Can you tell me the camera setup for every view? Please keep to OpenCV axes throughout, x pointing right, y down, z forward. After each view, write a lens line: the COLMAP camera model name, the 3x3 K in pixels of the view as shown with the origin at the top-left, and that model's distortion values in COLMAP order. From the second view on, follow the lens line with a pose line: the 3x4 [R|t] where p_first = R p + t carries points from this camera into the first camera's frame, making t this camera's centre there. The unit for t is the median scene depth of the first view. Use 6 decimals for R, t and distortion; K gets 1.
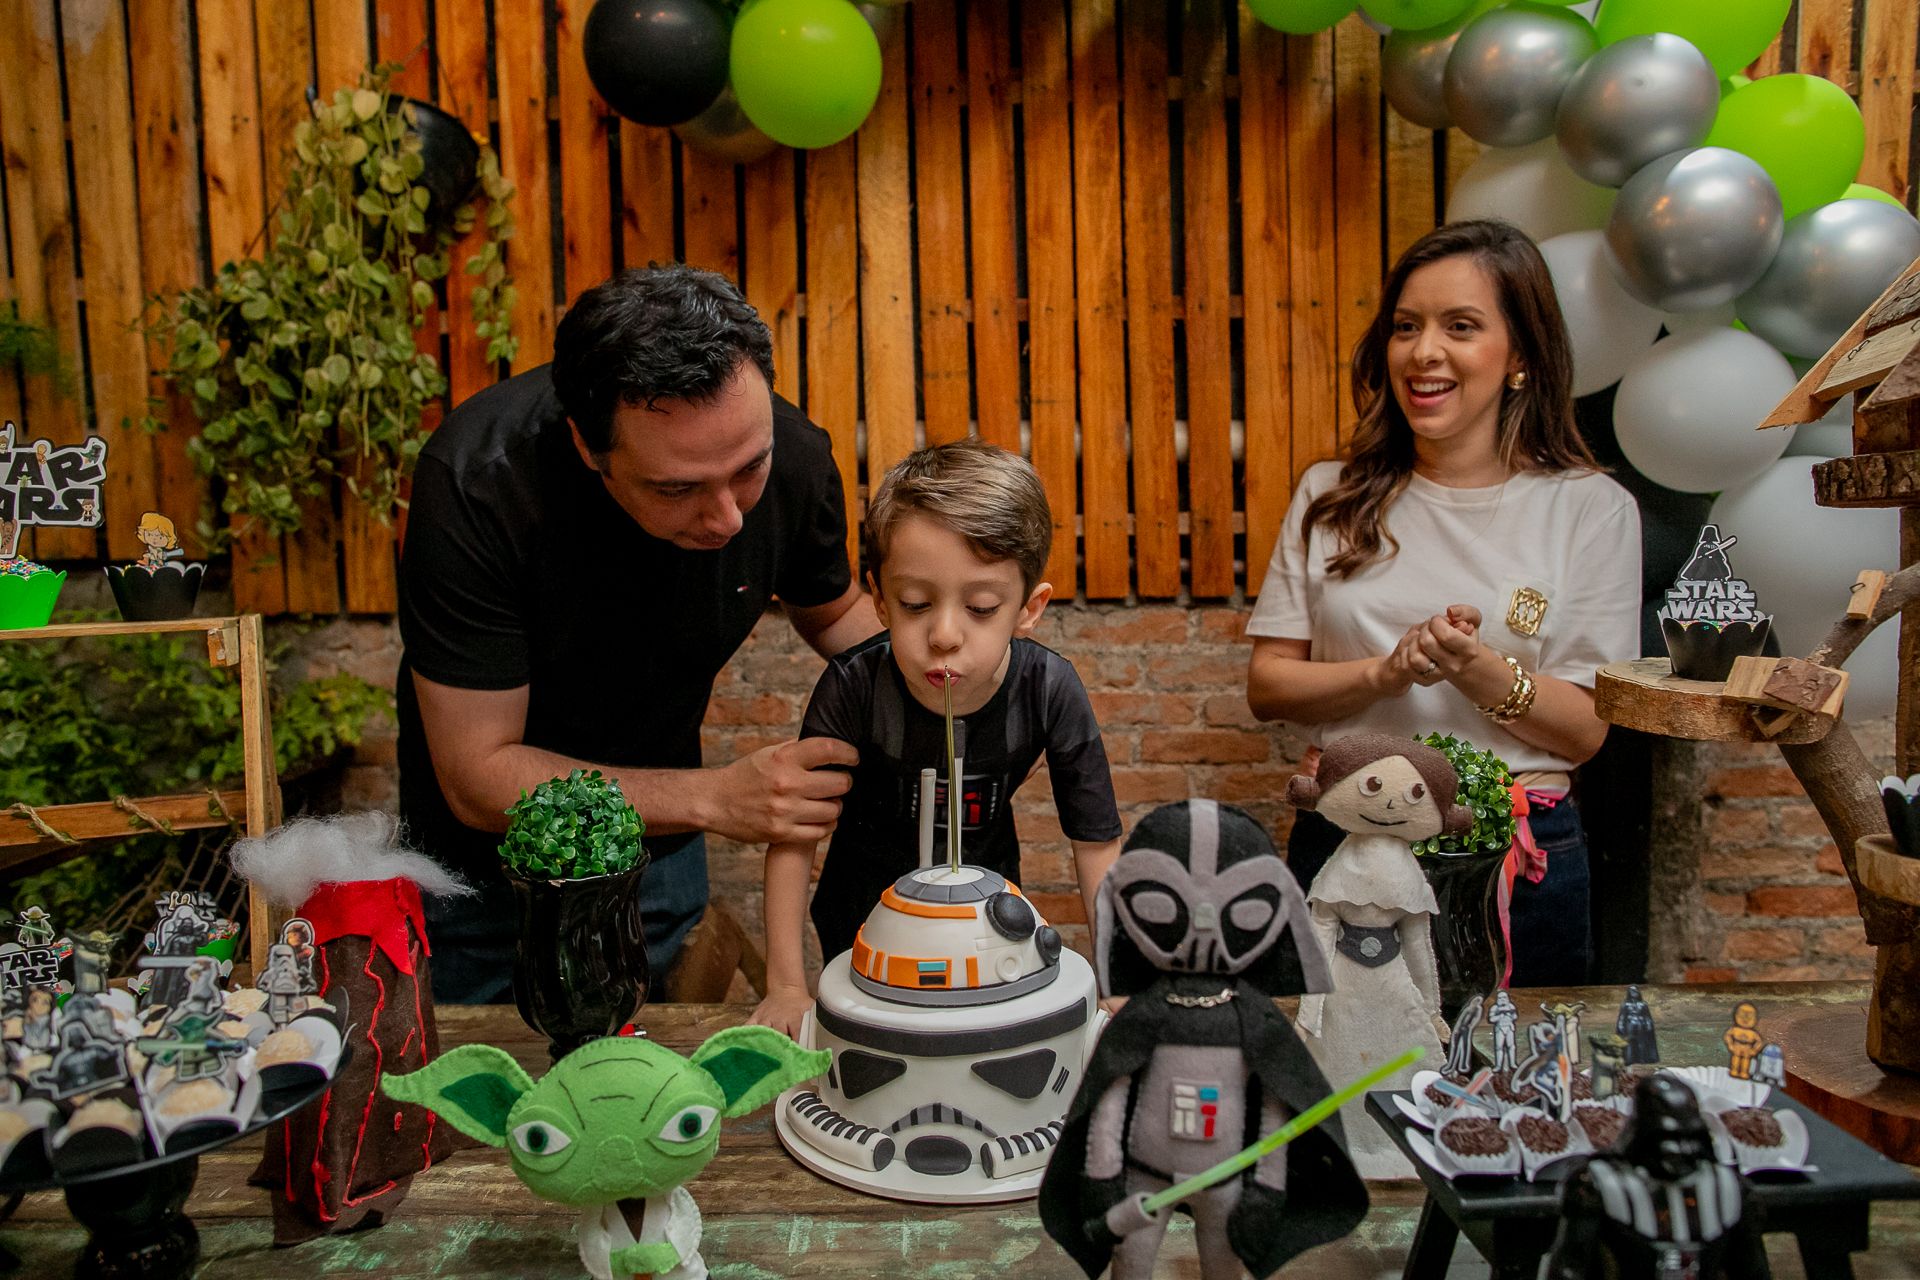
lens RADIAL K [[1308.7, 0, 960.0], [0, 1308.7, 640.0], [0, 0, 1]] dist [-0.057806, 0.049184]
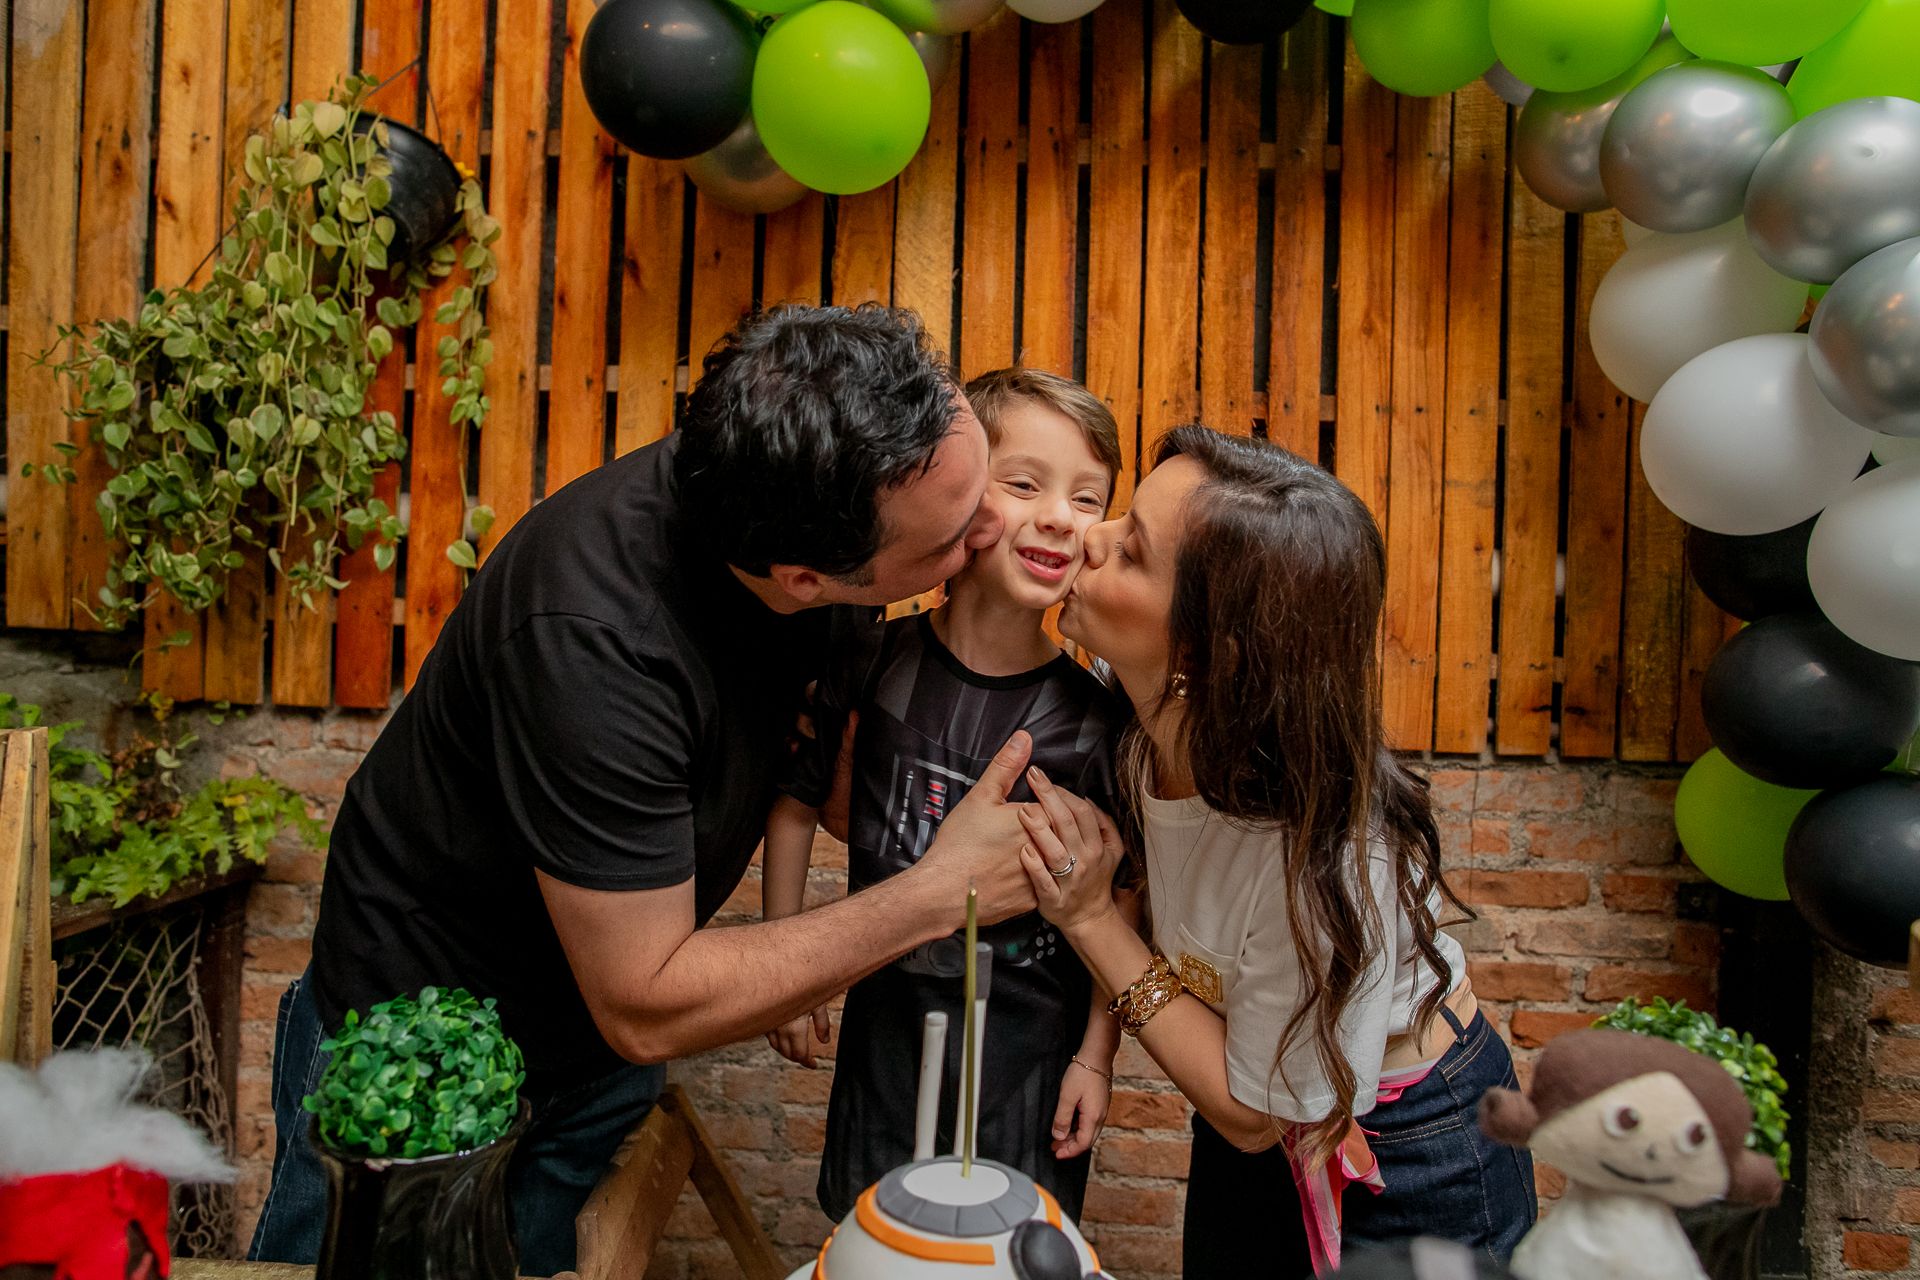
lens RADIAL K [[1308.7, 0, 960.0], [0, 1308.7, 640.0], [0, 0, 1]] dist [-0.057806, 0.049184]
pose [[0.998250, 0.056584, -0.017173, -0.005775], [-0.057727, 0.995464, -0.075618, -0.026121], [0.012816, 0.076477, 0.996989, 0.158007]]
